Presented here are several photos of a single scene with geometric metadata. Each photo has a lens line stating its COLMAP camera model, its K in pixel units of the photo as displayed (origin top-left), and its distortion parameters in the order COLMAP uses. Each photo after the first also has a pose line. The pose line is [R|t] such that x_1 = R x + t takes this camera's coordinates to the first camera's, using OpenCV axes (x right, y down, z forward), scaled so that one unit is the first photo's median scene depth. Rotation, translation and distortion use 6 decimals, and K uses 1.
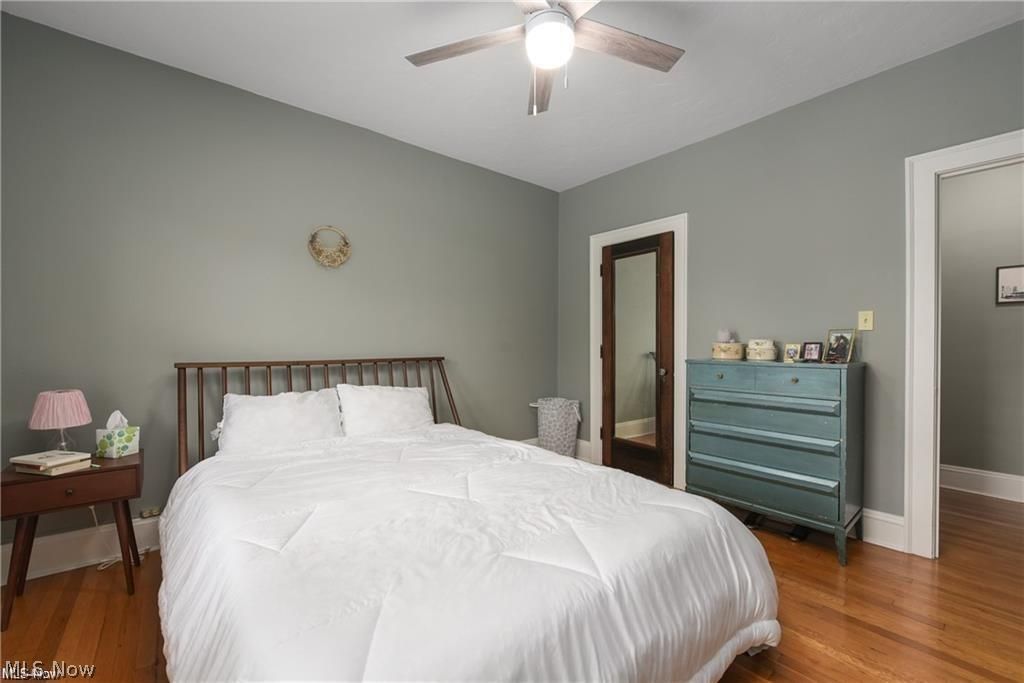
lens RADIAL K [[414.9, 0, 509.1], [0, 414.9, 344.6], [0, 0, 1]] dist [-0.000026, 0.000022]
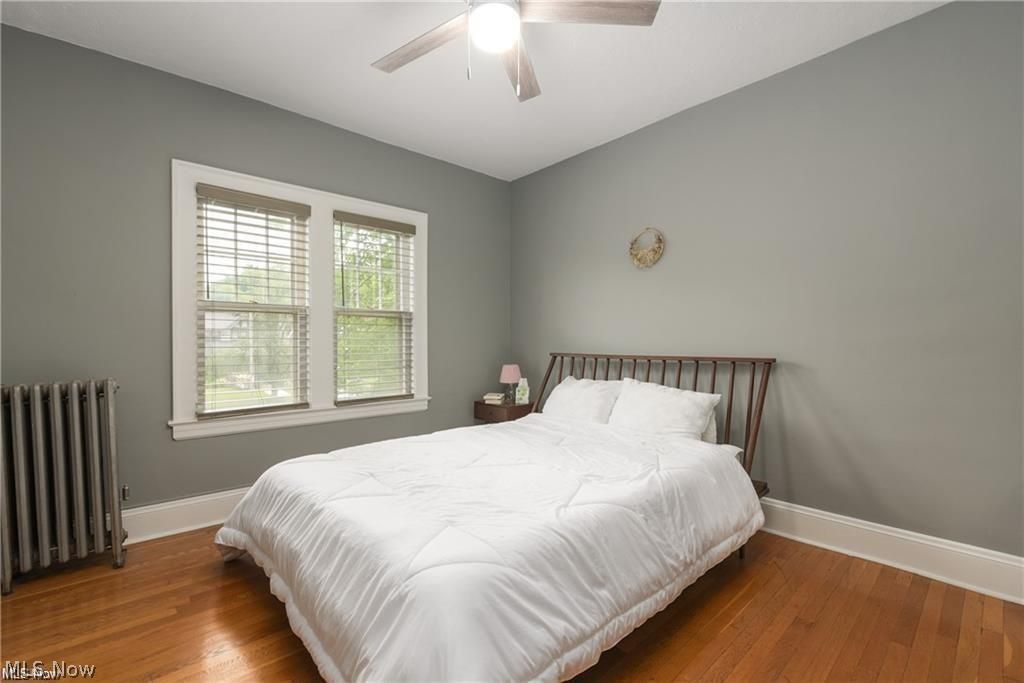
lens RADIAL K [[459.7, 0, 512.9], [0, 459.7, 344.2], [0, 0, 1]] dist [-0.001399, -0.000776]
pose [[0.031379, 0.008262, -0.999473, 0.746637], [-0.007197, 0.999942, 0.008040, -0.000190], [0.999482, 0.006941, 0.031436, 0.652065]]
